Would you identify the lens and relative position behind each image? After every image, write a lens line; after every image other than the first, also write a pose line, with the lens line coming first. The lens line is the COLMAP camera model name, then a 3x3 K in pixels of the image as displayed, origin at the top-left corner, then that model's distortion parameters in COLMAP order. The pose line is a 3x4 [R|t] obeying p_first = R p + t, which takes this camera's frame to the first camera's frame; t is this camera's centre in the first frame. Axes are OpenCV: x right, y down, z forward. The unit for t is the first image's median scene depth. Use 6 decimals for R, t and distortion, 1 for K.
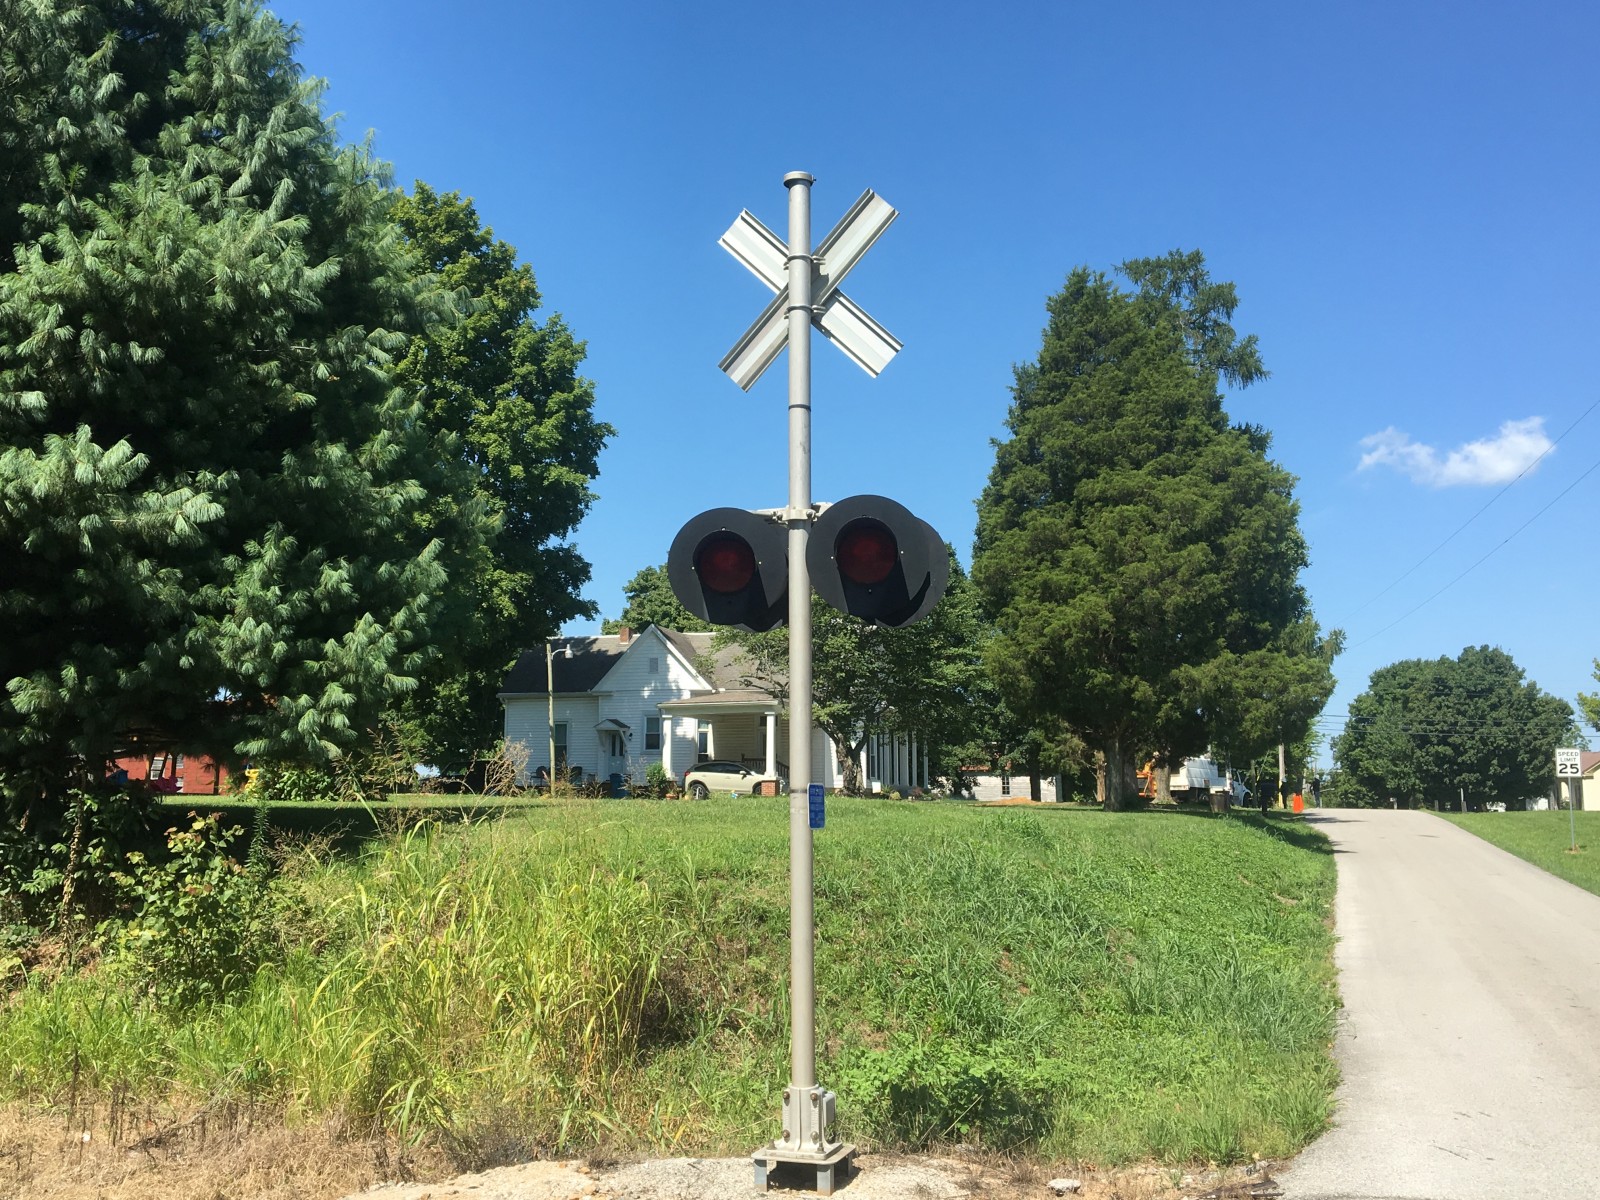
lens RADIAL K [[1541.1, 0, 760.1], [0, 1541.1, 600.8], [0, 0, 1]] dist [0.035575, 0.000000]
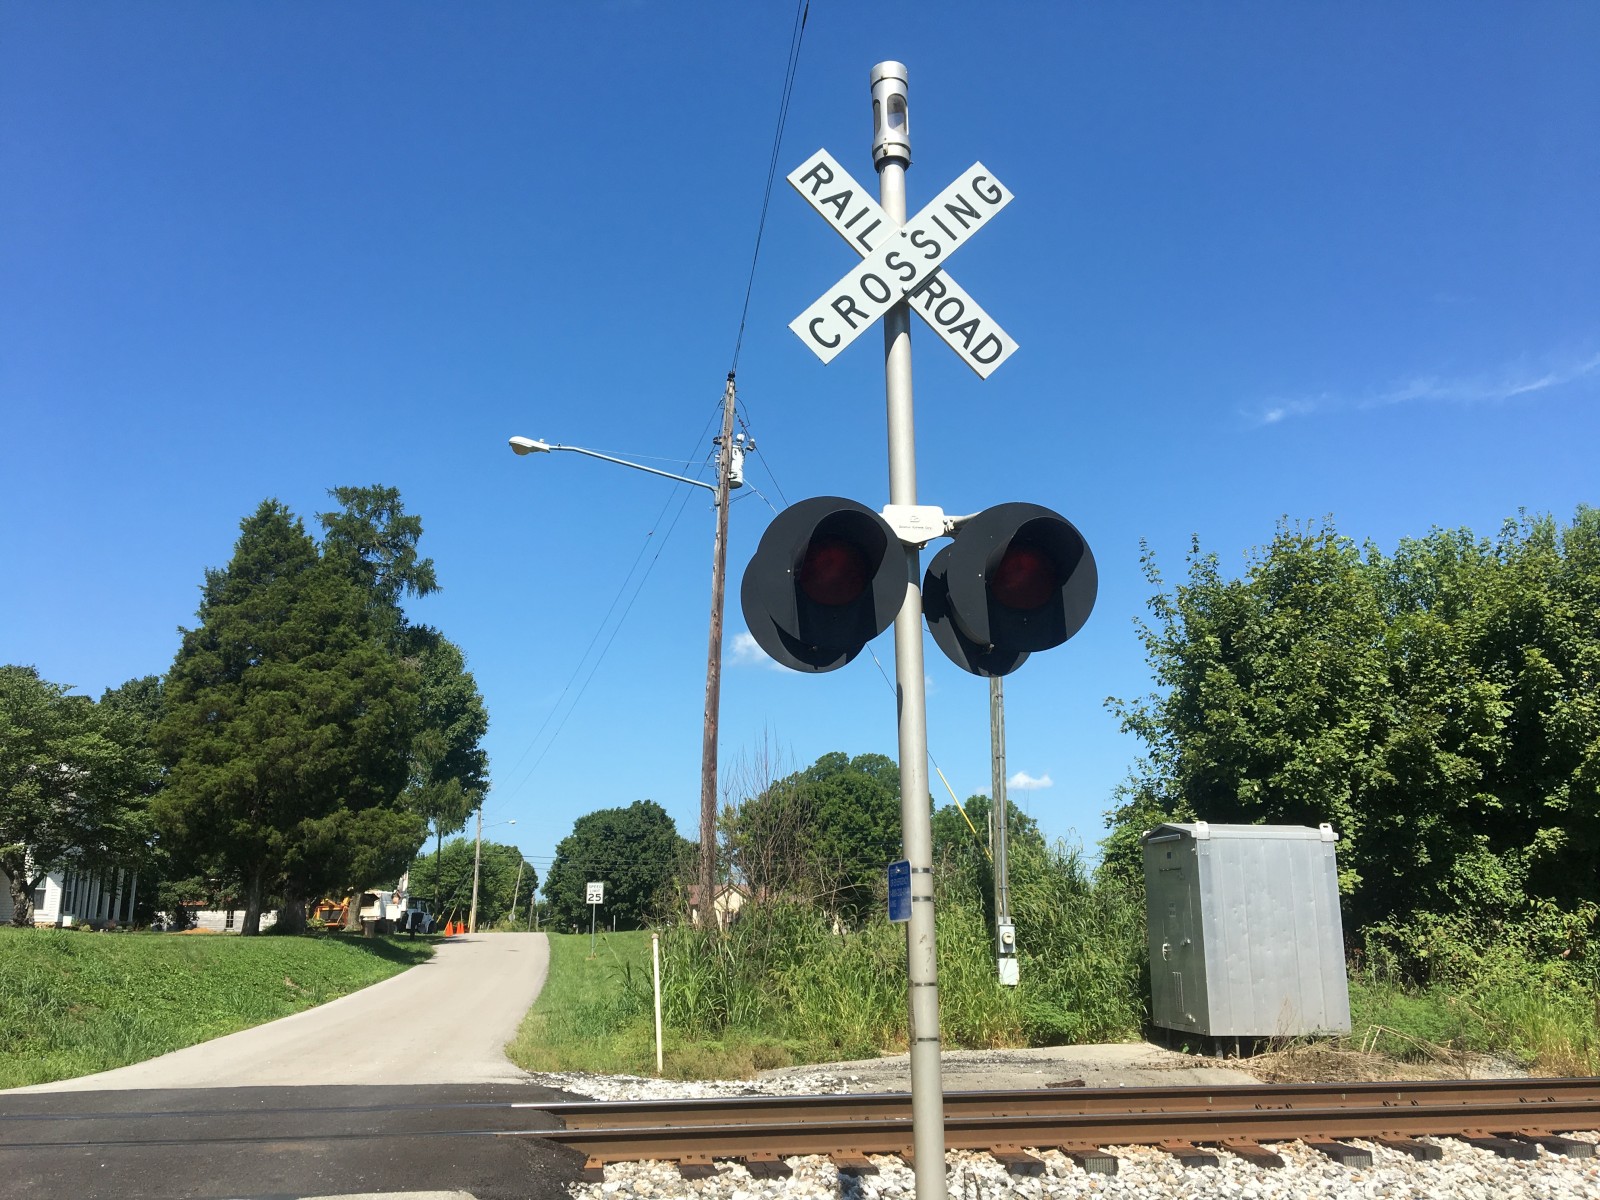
lens RADIAL K [[1365.8, 0, 798.6], [0, 1365.8, 584.5], [0, 0, 1]] dist [0.069372, -0.124817]
pose [[0.872434, 0.105044, 0.477309, 0.039548], [-0.047490, 0.990228, -0.131122, -0.013330], [-0.486418, 0.091727, 0.868898, -0.141707]]
